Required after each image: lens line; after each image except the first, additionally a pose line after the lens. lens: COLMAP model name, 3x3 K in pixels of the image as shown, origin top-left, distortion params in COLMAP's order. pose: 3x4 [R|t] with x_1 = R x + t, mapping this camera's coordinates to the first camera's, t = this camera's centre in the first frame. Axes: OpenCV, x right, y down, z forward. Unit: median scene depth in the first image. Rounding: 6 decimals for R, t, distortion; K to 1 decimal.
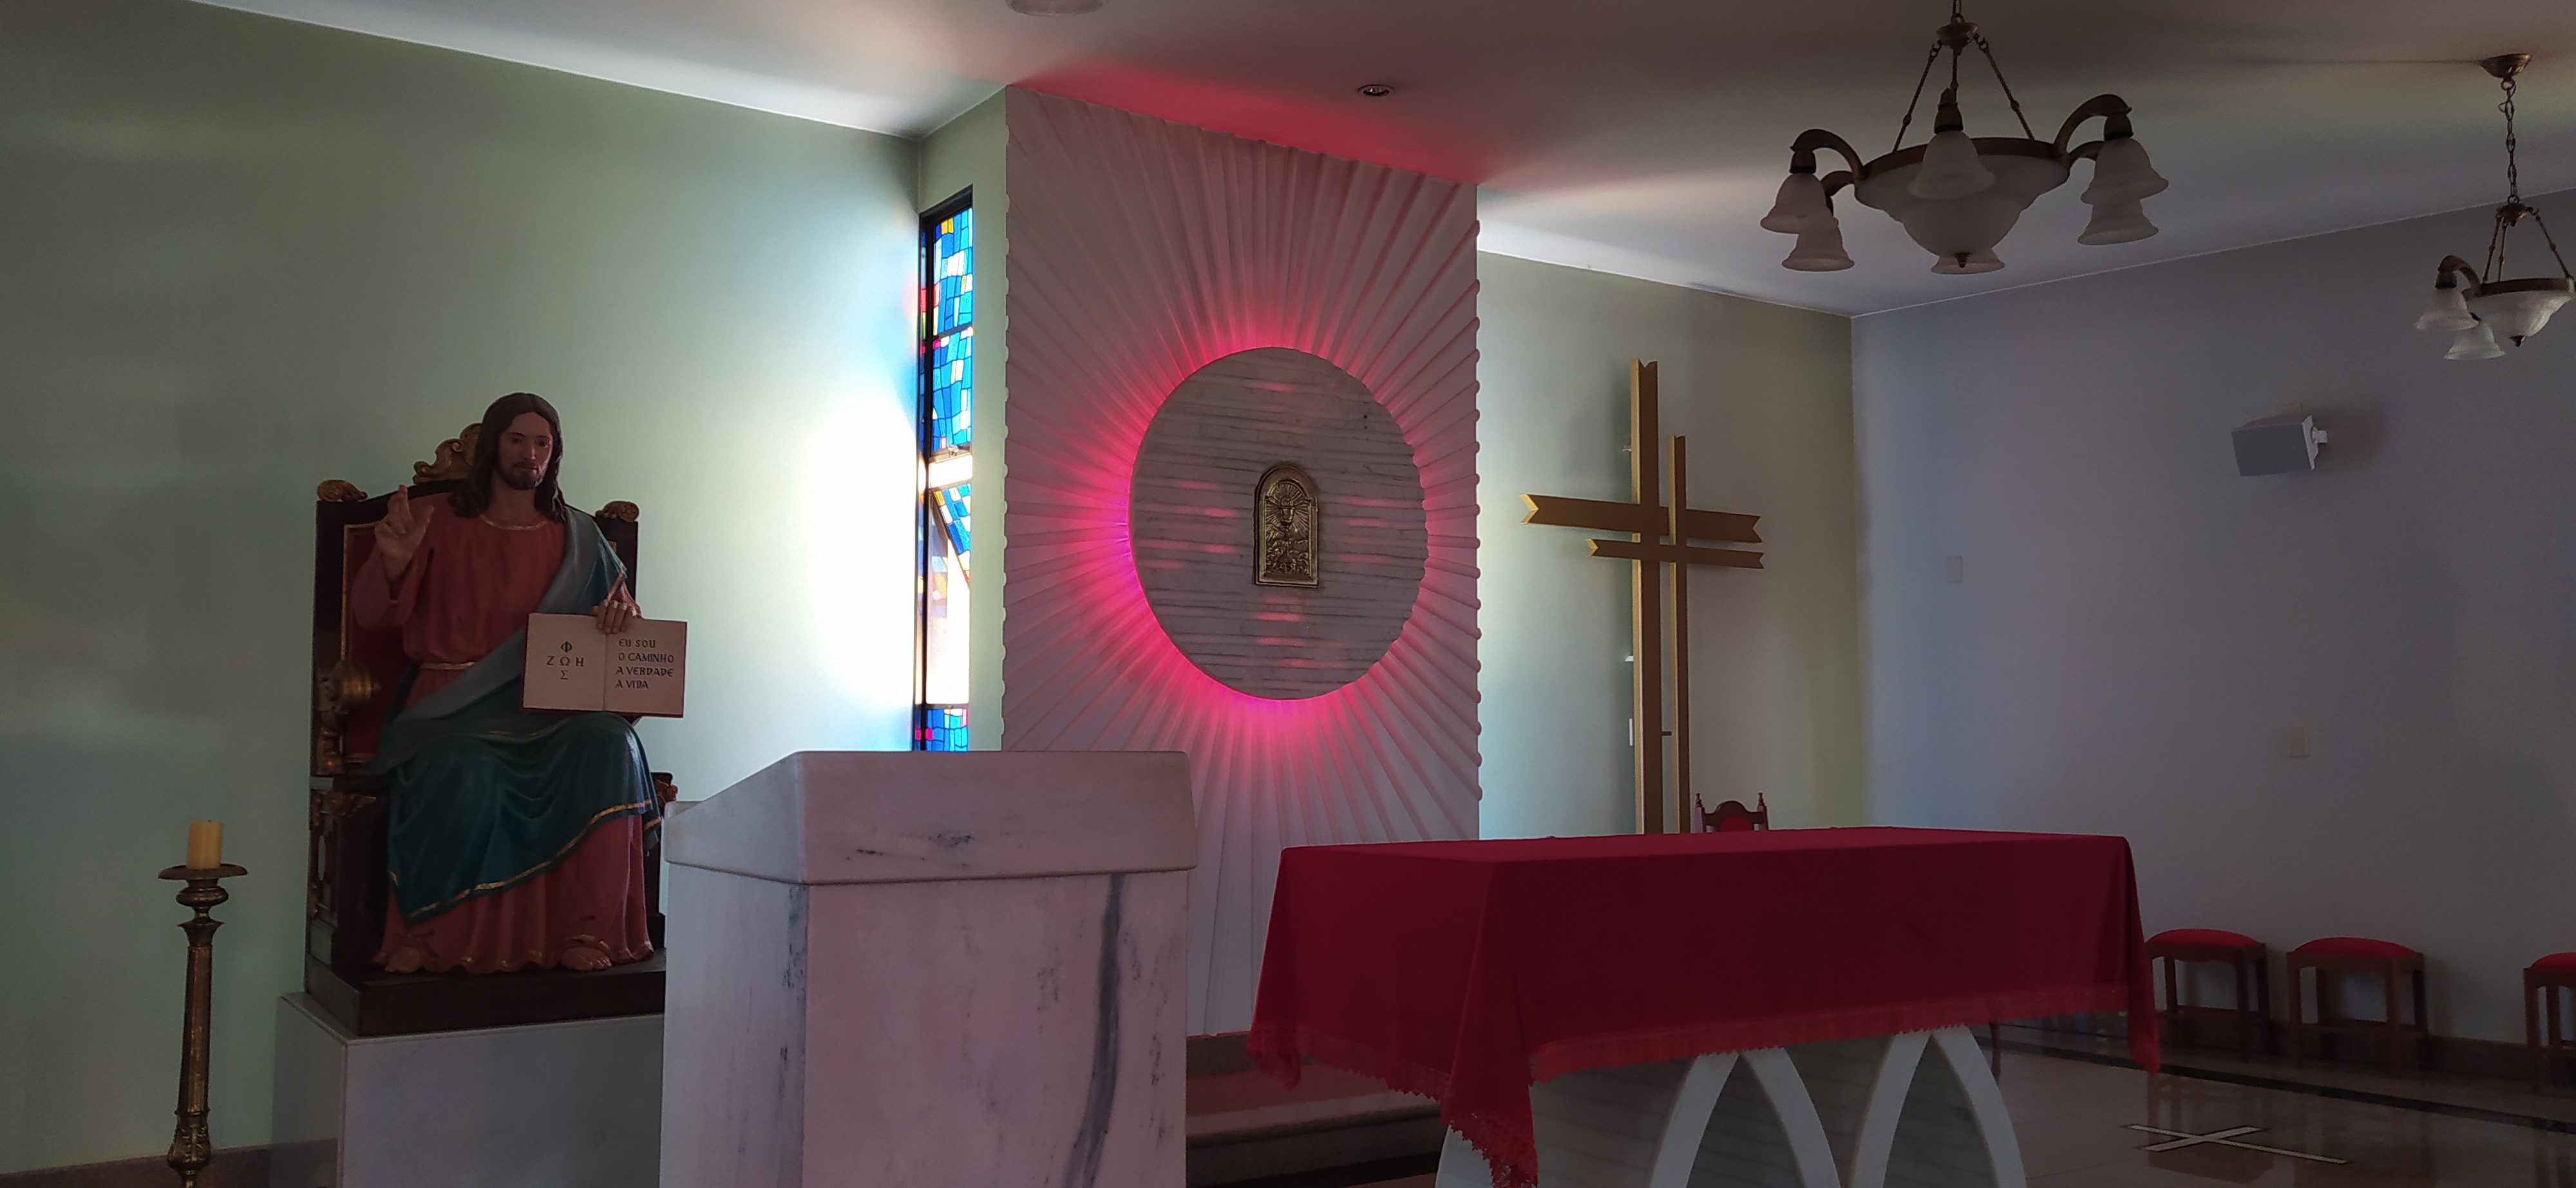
lens RADIAL K [[1770.0, 0, 1224.5], [0, 1770.0, 610.4], [0, 0, 1]] dist [0.076946, -0.078348]
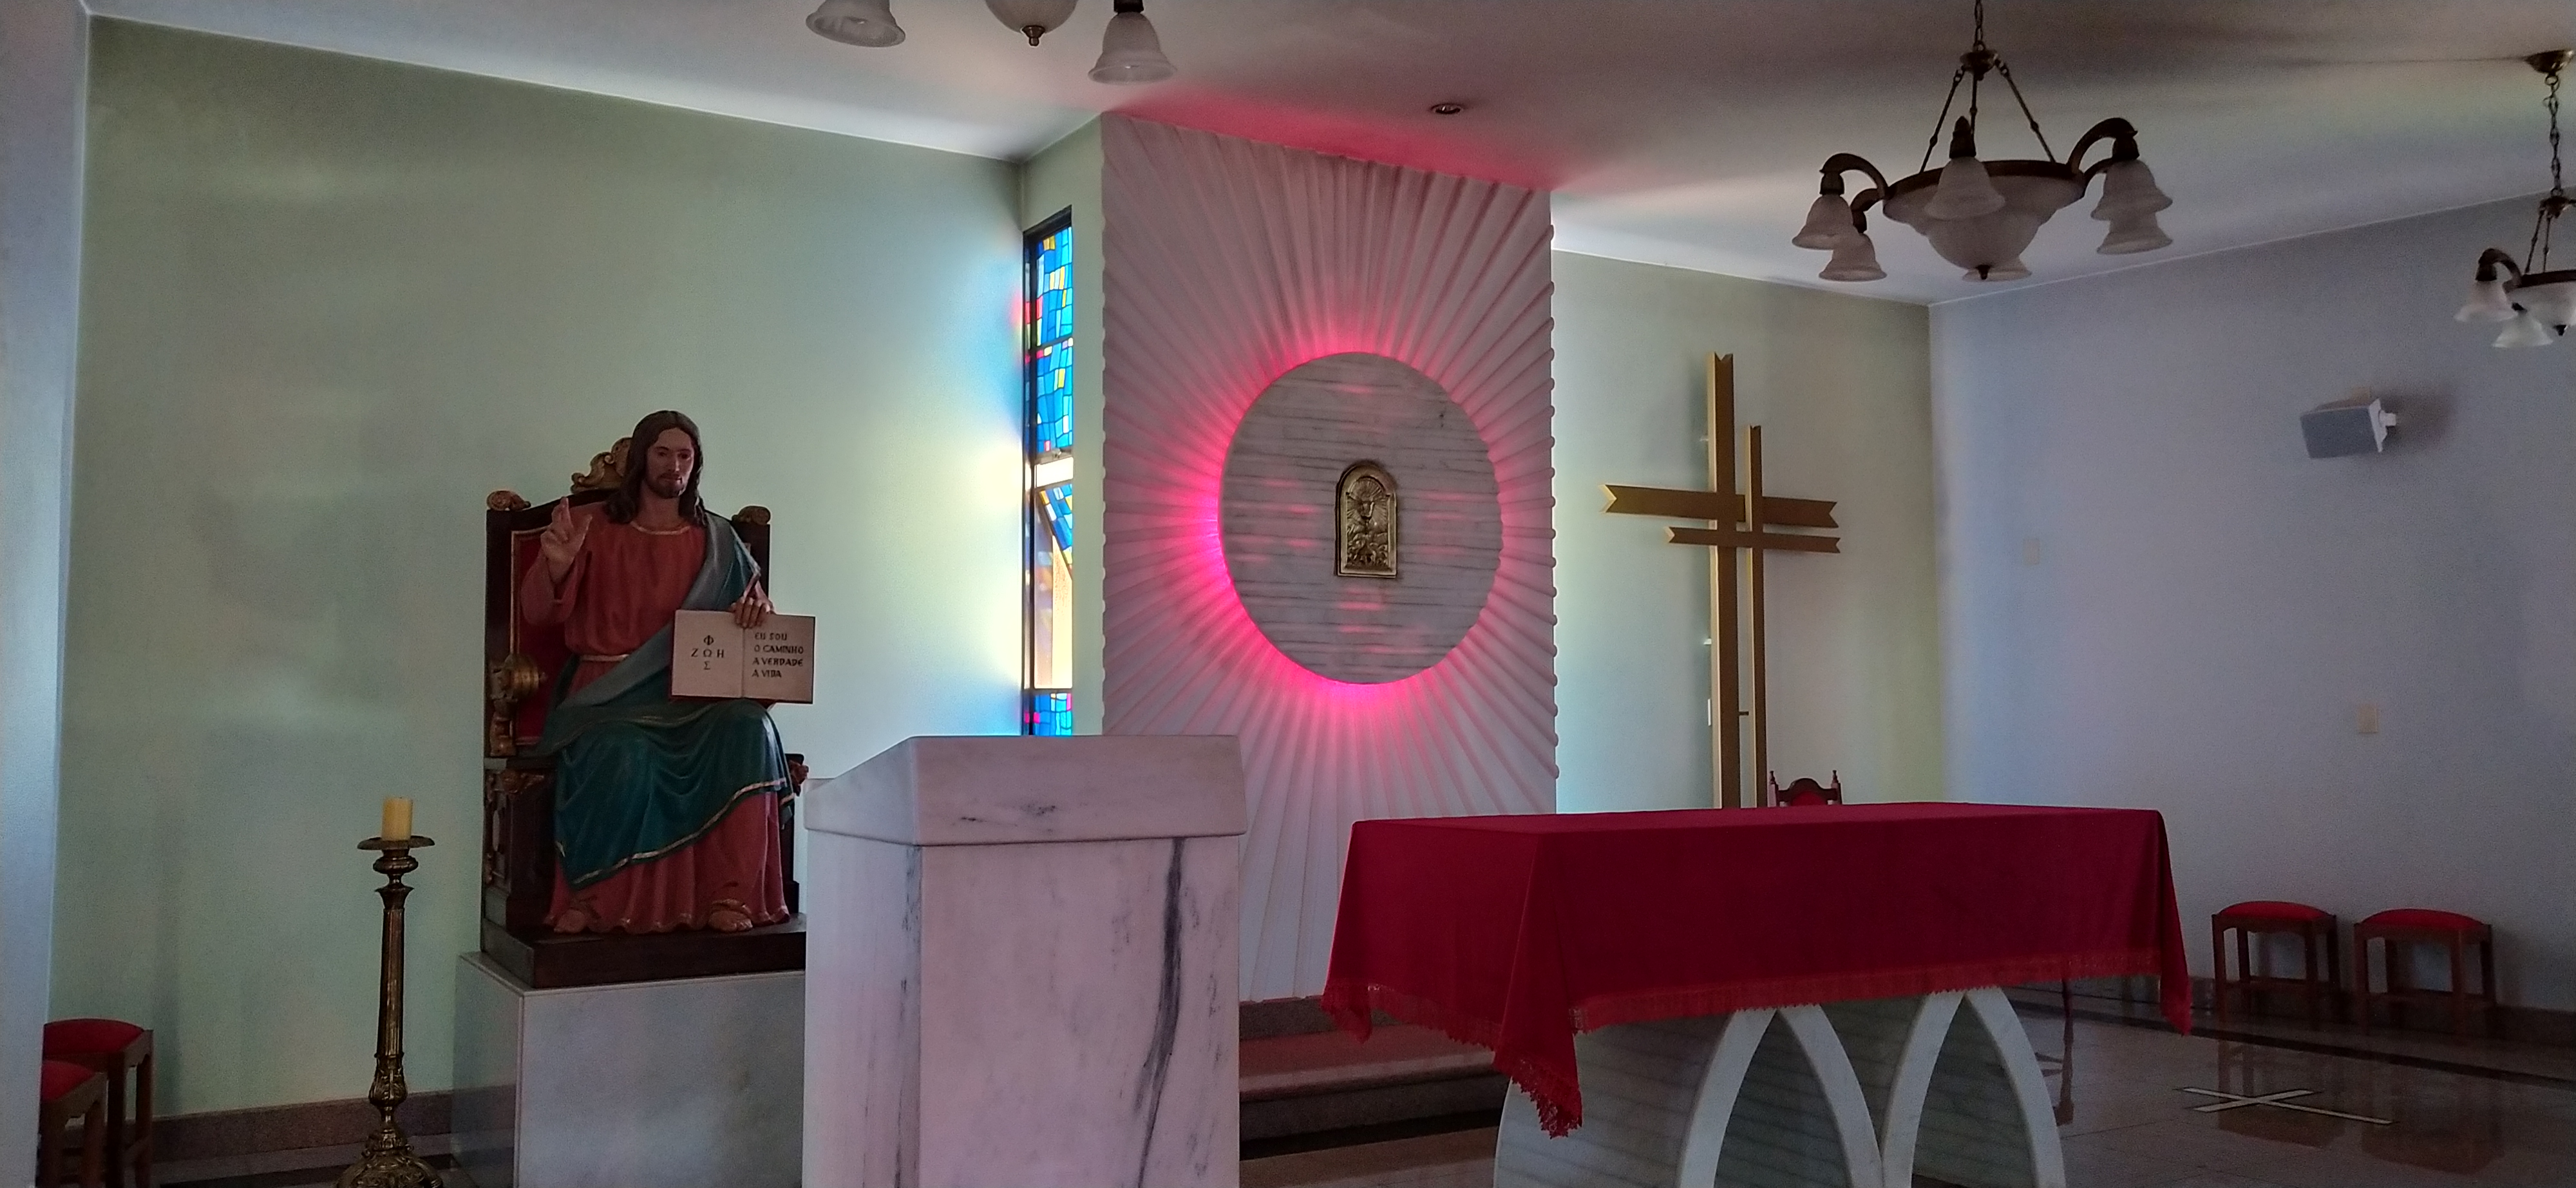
lens RADIAL K [[2009.1, 0, 1276.8], [0, 2009.1, 600.7], [0, 0, 1]] dist [0.084130, -0.129626]
pose [[0.998012, -0.007405, -0.062589, 0.056793], [0.008431, 0.999834, 0.016135, -0.019797], [0.062459, -0.016630, 0.997909, -0.210889]]
